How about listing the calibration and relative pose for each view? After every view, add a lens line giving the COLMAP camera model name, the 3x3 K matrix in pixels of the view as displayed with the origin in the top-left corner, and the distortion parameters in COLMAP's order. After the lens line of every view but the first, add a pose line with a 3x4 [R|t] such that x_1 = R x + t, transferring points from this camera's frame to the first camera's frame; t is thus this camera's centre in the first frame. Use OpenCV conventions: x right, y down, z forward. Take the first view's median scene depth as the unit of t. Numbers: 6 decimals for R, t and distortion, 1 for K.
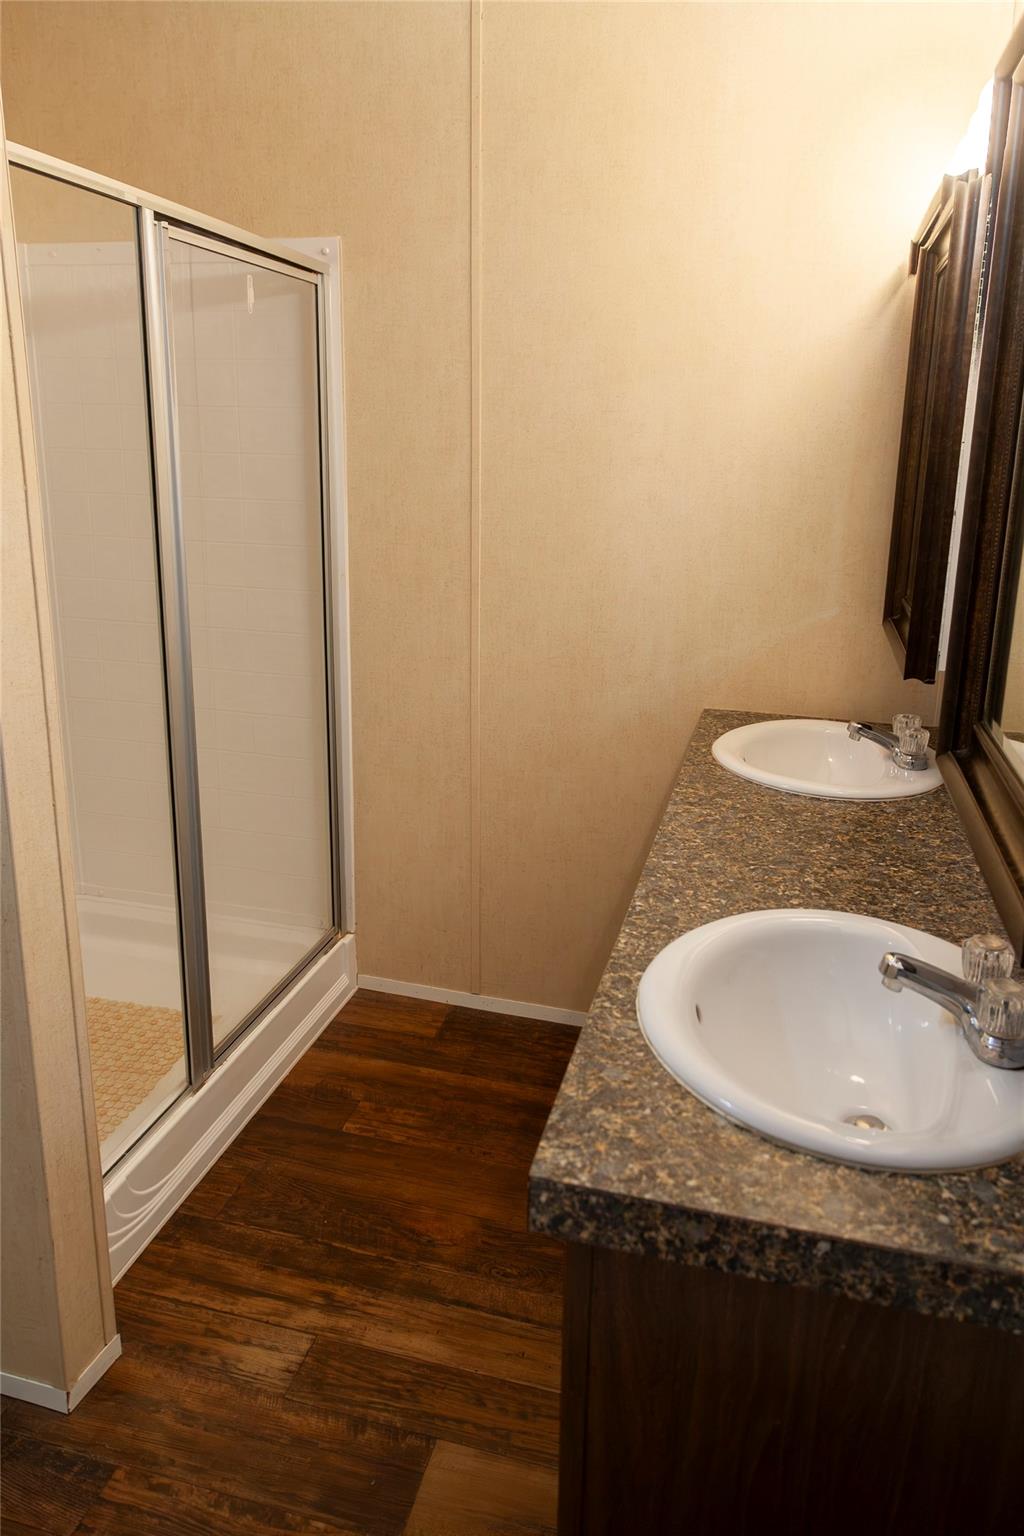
lens RADIAL K [[1061.5, 0, 516.6], [0, 1061.5, 709.6], [0, 0, 1]] dist [0.001308, -0.003041]
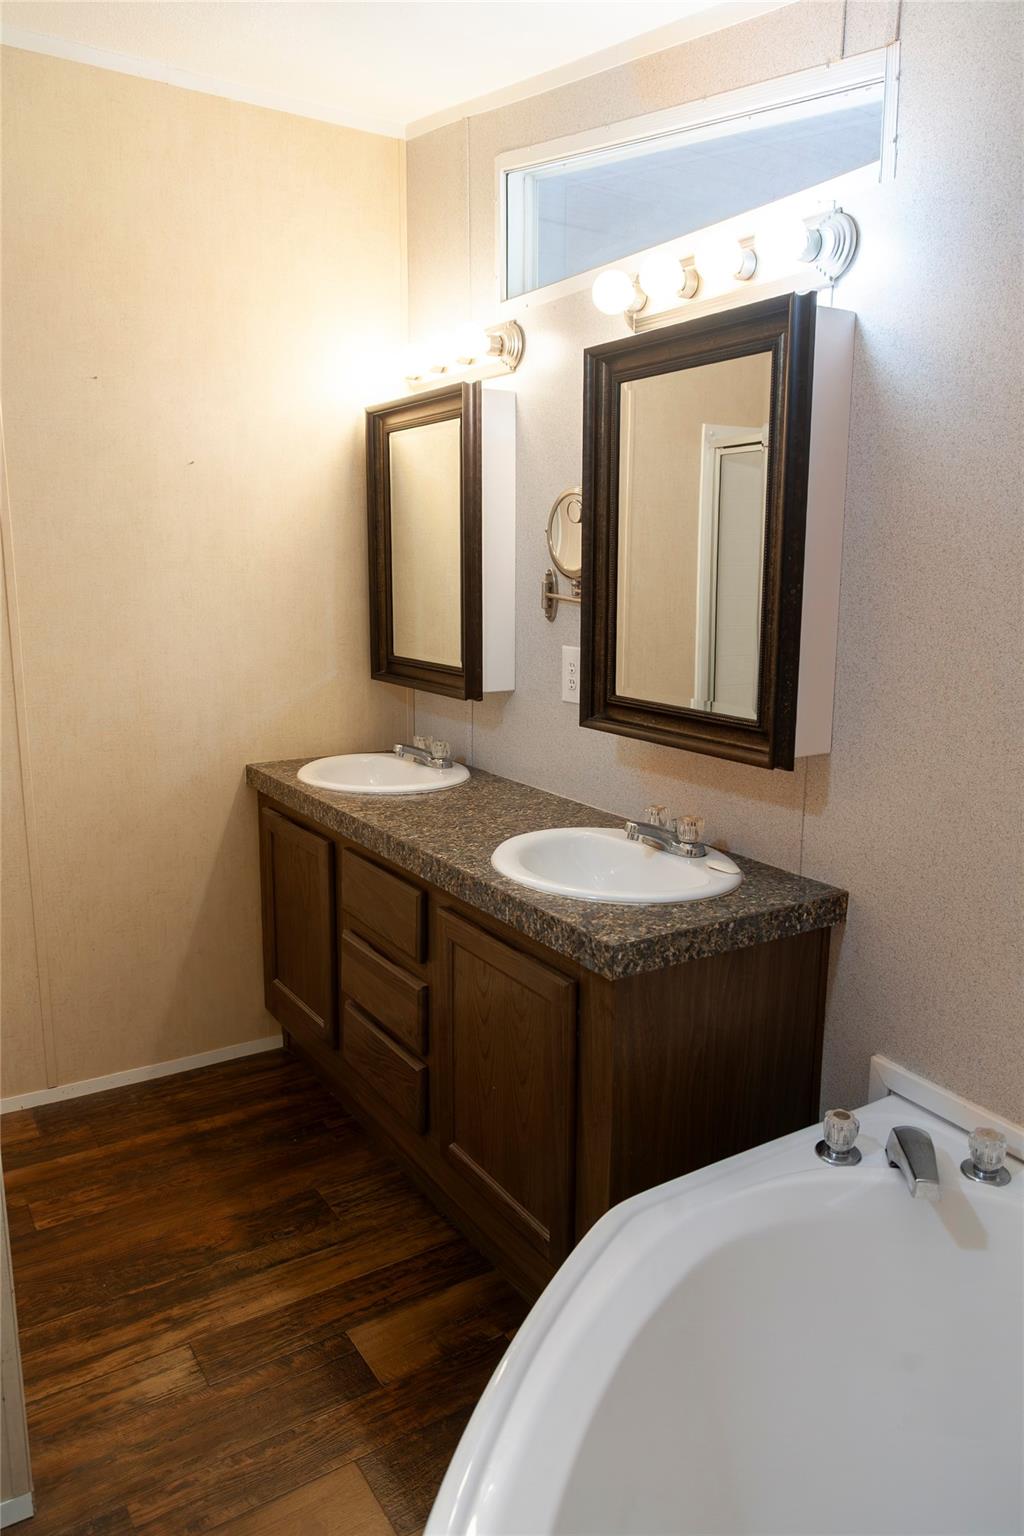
lens RADIAL K [[1043.3, 0, 510.4], [0, 1043.3, 757.5], [0, 0, 1]] dist [-0.002811, -0.003590]
pose [[0.687306, -0.151051, 0.710489, -0.698422], [0.189593, 0.981538, 0.025269, 0.027037], [-0.701188, 0.117336, 0.703255, -0.080128]]
